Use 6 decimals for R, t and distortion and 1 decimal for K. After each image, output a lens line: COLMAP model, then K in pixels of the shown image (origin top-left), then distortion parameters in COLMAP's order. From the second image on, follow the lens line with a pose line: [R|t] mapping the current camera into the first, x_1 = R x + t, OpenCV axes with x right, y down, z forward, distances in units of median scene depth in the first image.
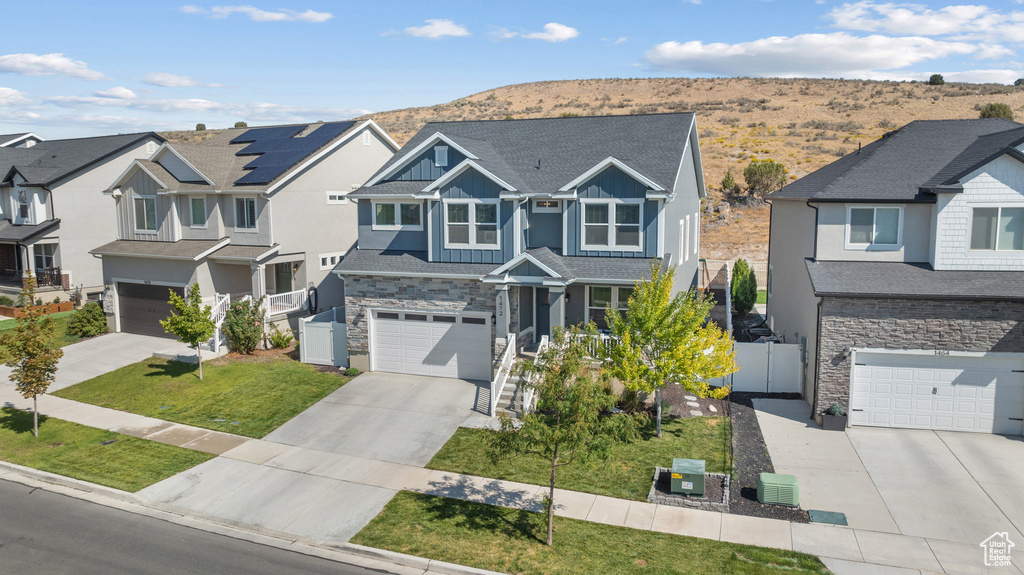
lens RADIAL K [[716.3, 0, 512.0], [0, 716.3, 287.5], [0, 0, 1]] dist [-0.028432, 0.027028]
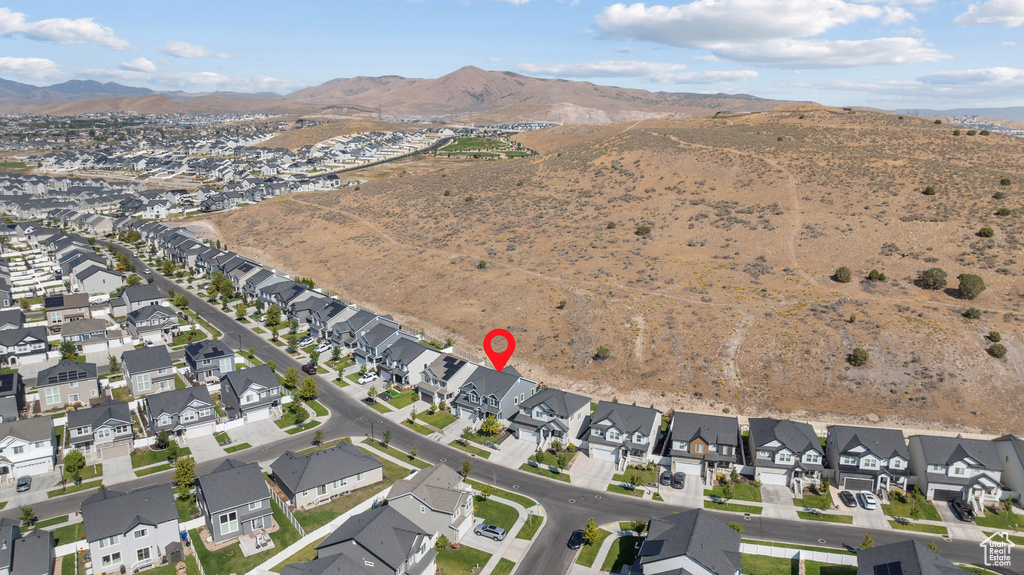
lens RADIAL K [[732.9, 0, 515.2], [0, 732.9, 258.8], [0, 0, 1]] dist [-0.037250, 0.046466]
pose [[0.946269, 0.063304, -0.317124, 2.333020], [-0.044601, 0.996829, 0.065901, -1.825203], [0.320290, -0.048216, 0.946092, -5.110419]]
